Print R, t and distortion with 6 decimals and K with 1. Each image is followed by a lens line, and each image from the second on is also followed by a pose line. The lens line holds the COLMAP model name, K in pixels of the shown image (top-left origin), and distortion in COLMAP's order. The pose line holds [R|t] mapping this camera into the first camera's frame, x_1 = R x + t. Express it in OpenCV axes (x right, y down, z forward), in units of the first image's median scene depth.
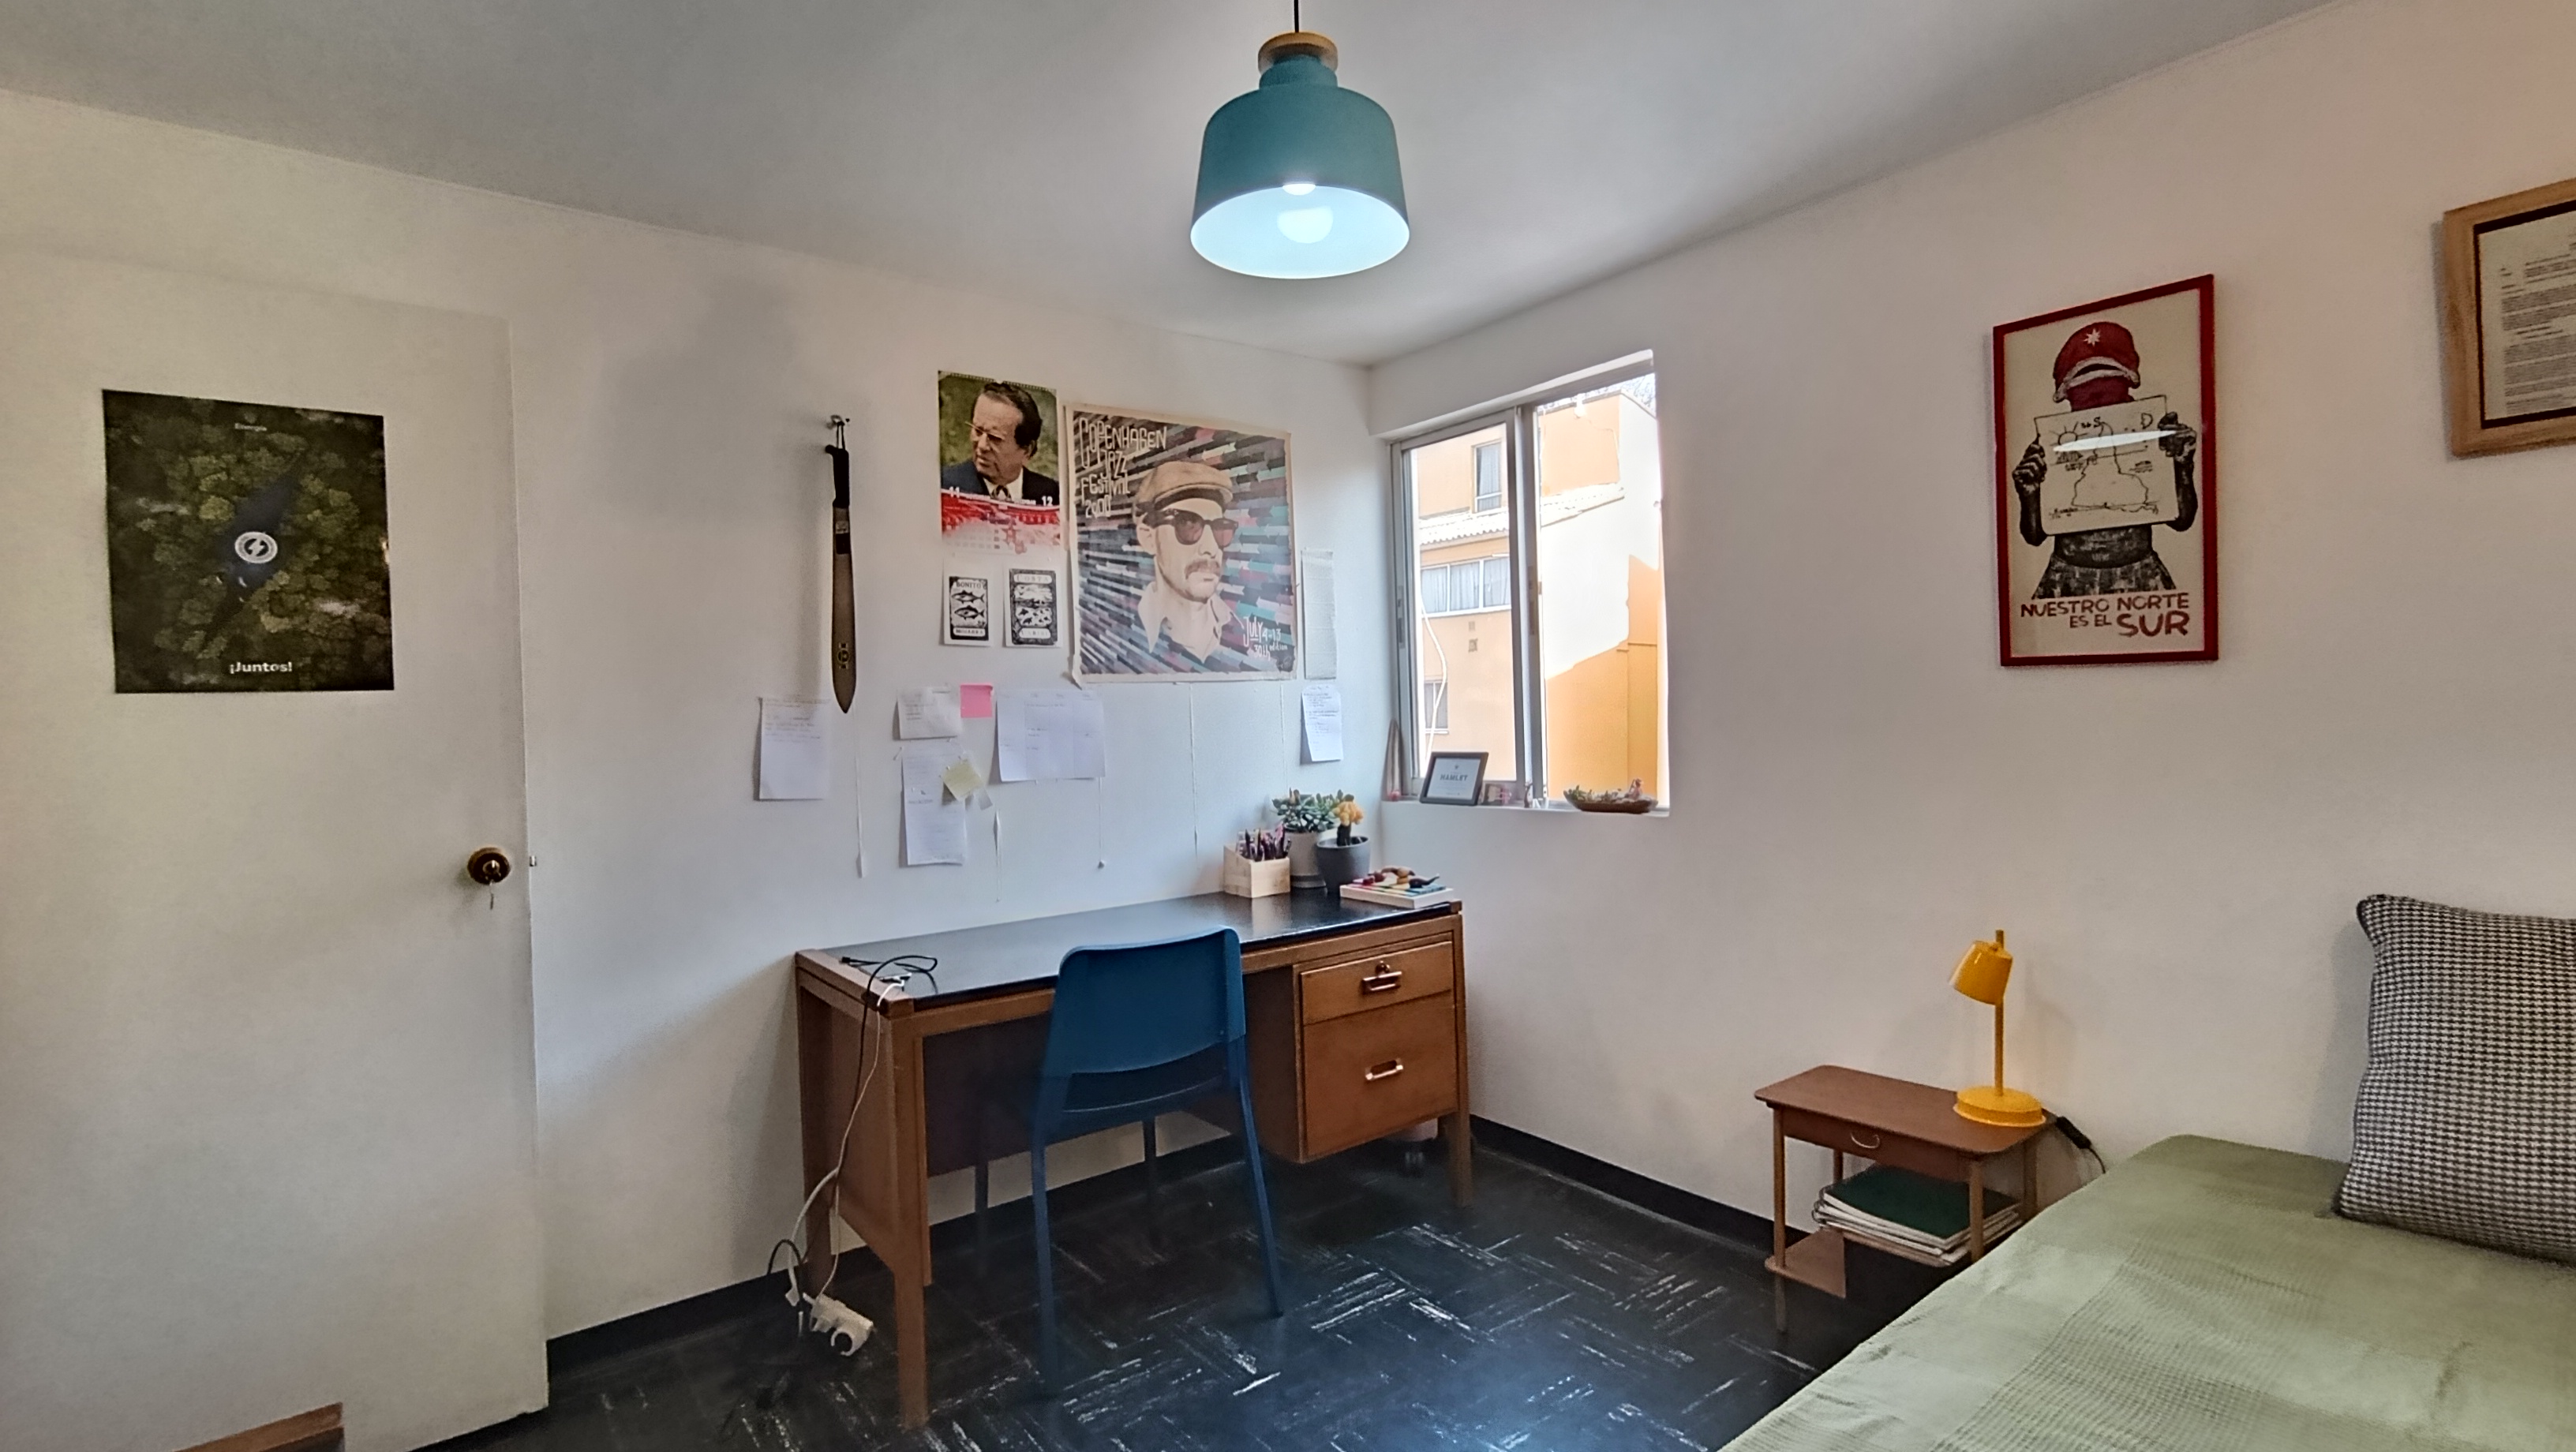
lens RADIAL K [[1185.1, 0, 1293.4], [0, 1185.1, 725.1], [0, 0, 1]] dist [0.003882, 0.001459]
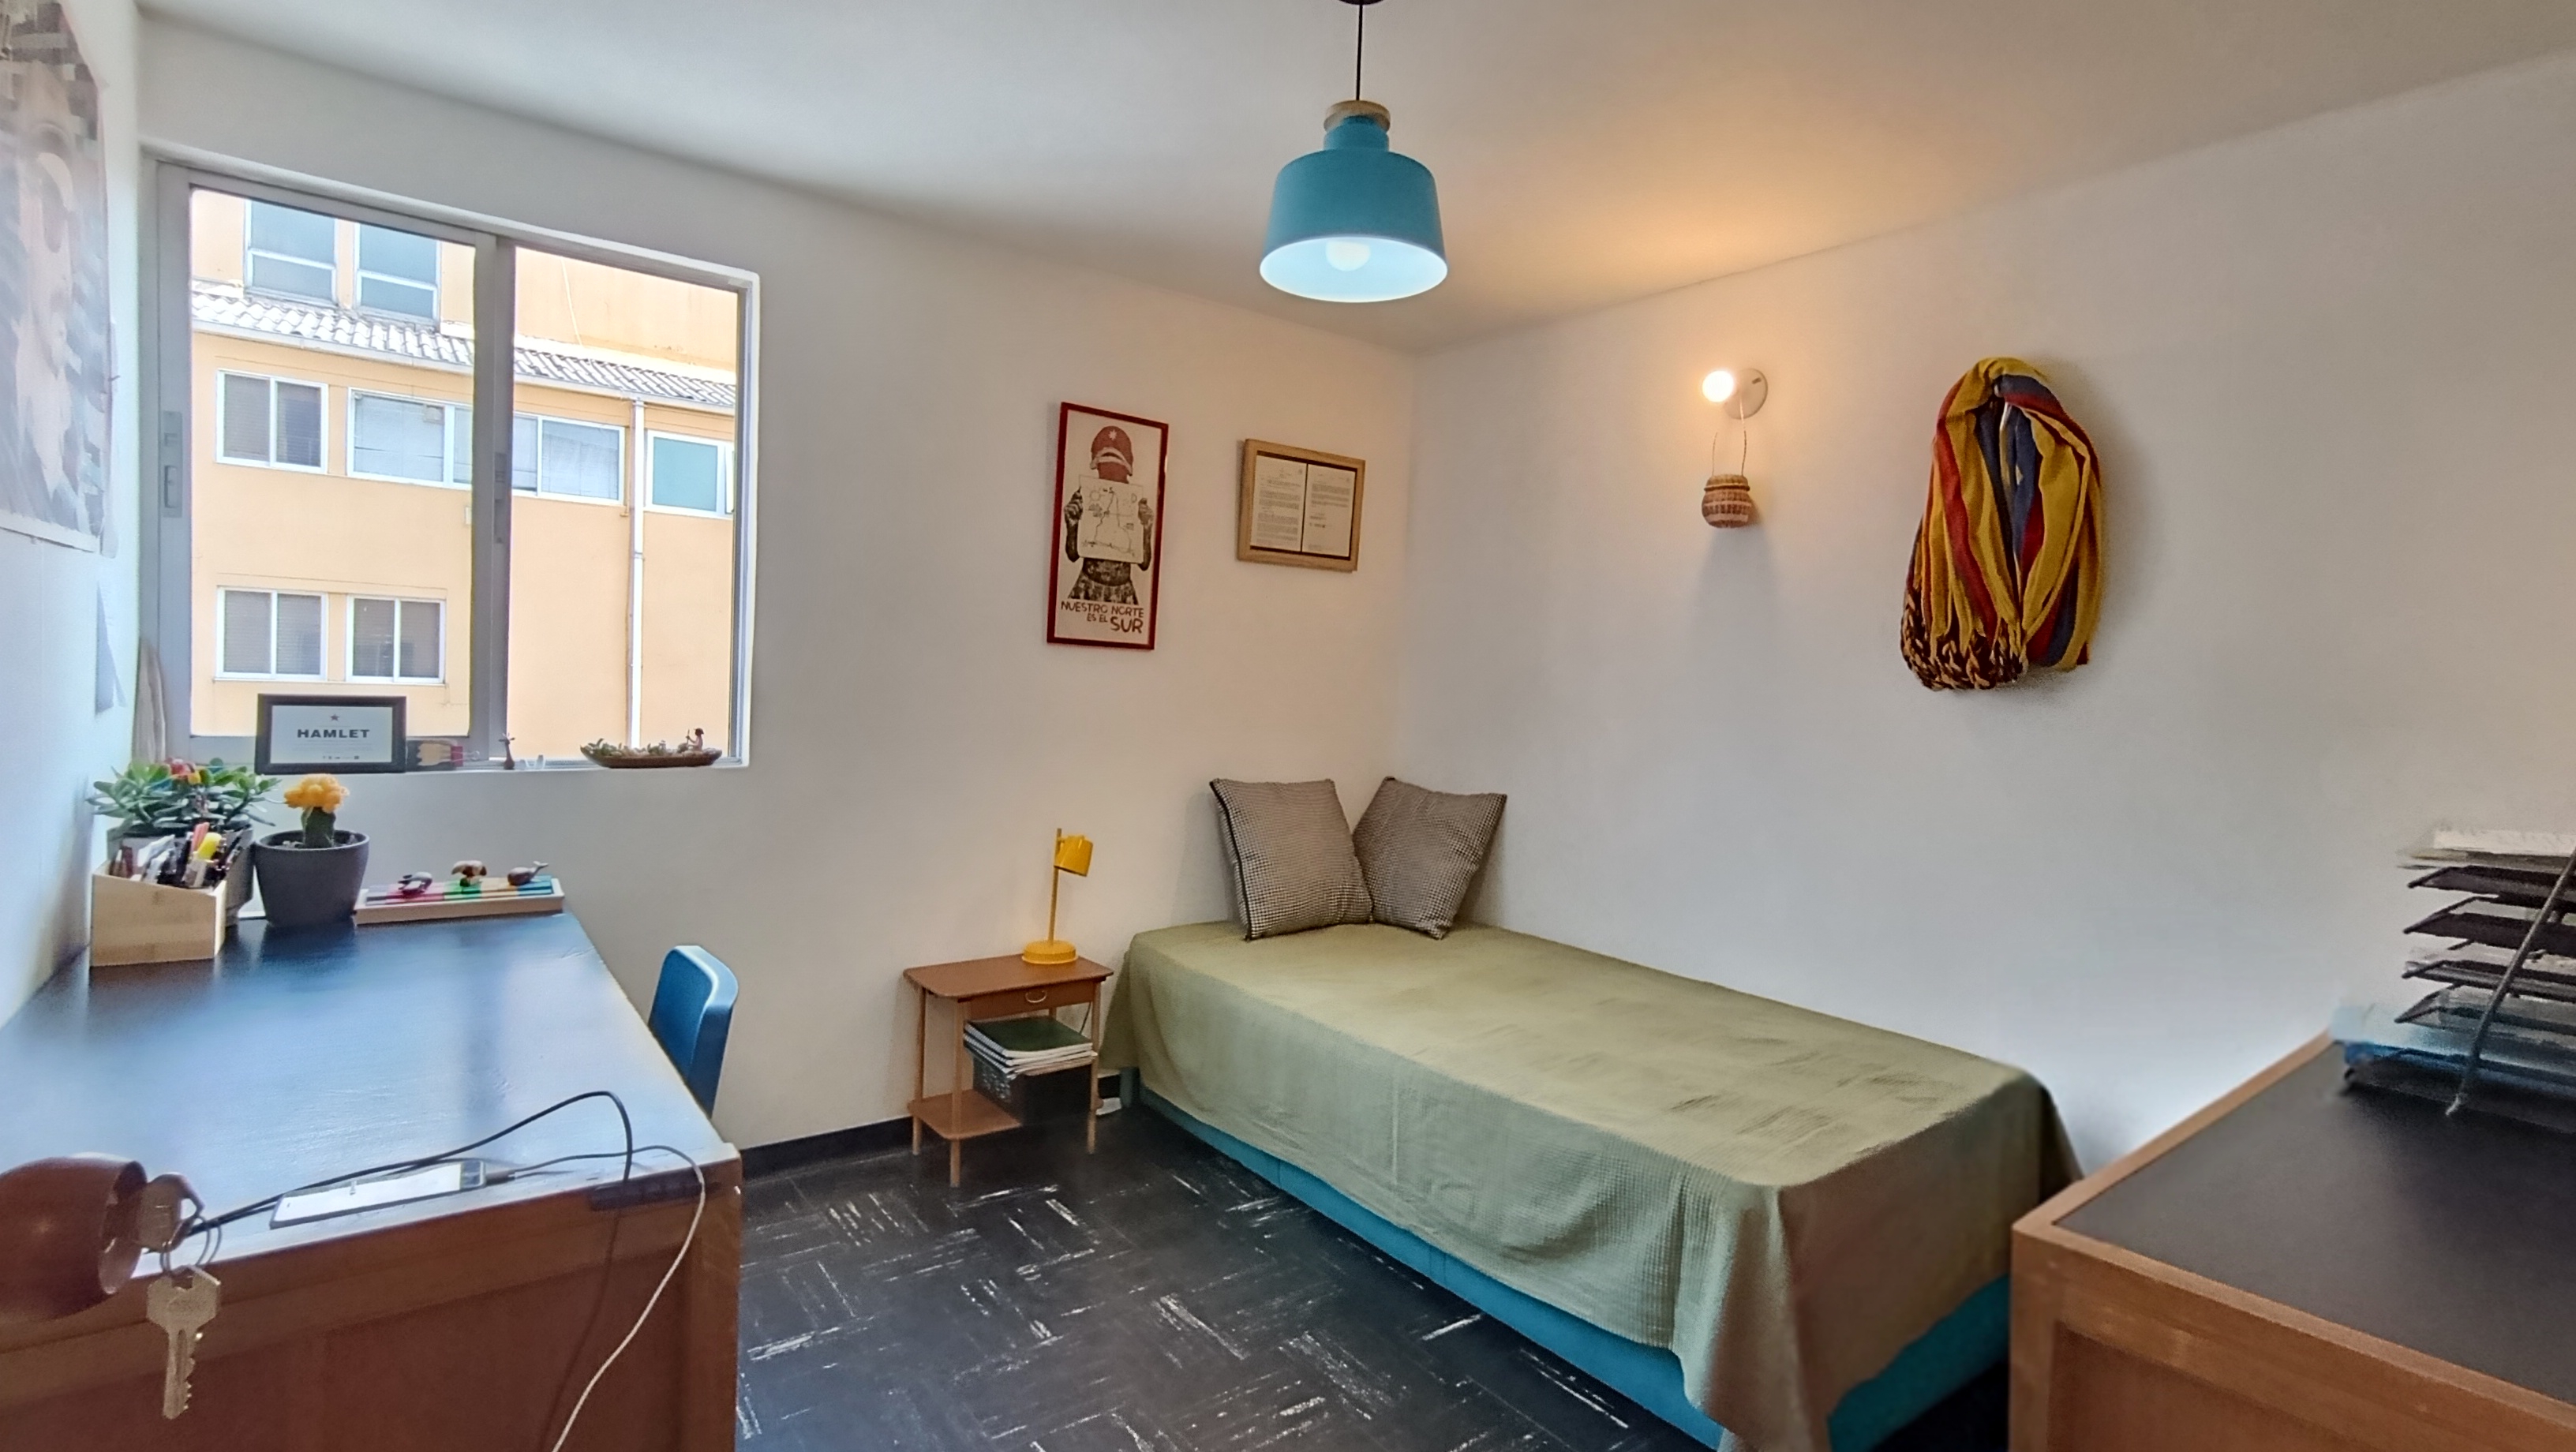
lens RADIAL K [[1185.1, 0, 1293.1], [0, 1185.1, 721.7], [0, 0, 1]] dist [0.003882, 0.001459]
pose [[-0.000054, -0.012564, 0.999921, -0.852125], [-0.034201, 0.999336, 0.012555, 0.017476], [-0.999415, -0.034197, -0.000484, 0.741432]]
